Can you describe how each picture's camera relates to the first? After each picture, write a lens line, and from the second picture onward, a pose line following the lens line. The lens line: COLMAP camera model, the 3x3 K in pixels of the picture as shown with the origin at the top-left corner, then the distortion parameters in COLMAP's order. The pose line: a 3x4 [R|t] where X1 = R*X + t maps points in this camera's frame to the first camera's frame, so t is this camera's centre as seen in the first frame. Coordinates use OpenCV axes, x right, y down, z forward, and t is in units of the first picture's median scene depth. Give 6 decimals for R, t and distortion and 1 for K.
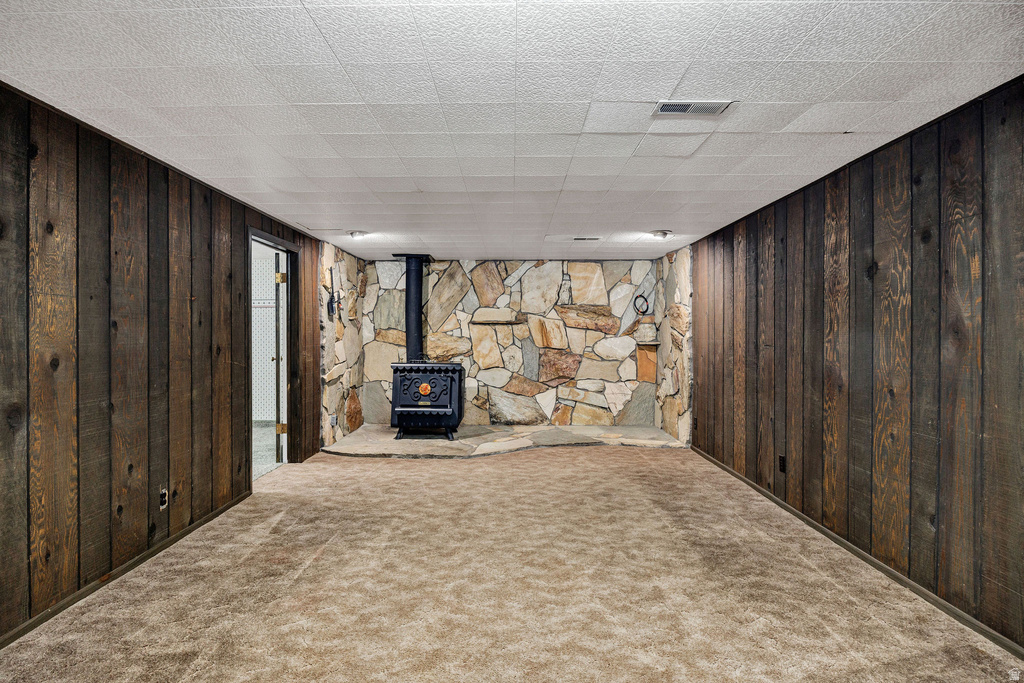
lens RADIAL K [[536.2, 0, 510.1], [0, 536.2, 337.2], [0, 0, 1]] dist [0.002650, 0.000132]
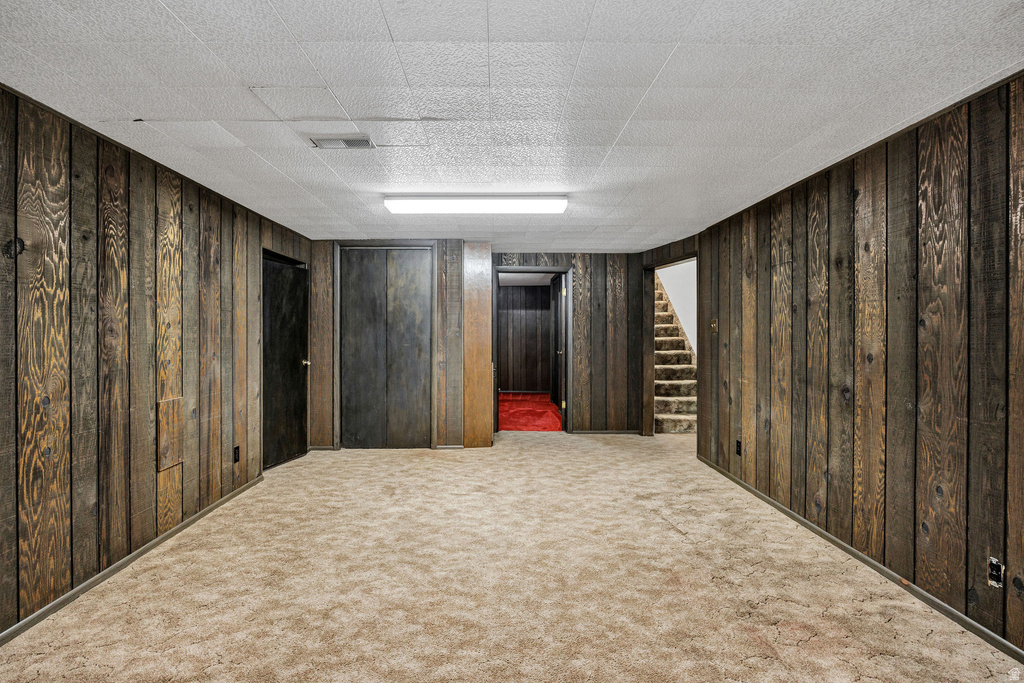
lens RADIAL K [[536.2, 0, 510.1], [0, 536.2, 337.2], [0, 0, 1]] dist [0.002650, 0.000132]
pose [[-0.999351, -0.001547, -0.035994, 0.005168], [-0.001939, 0.999939, 0.010841, -0.008107], [0.035975, 0.010904, -0.999293, 1.961390]]
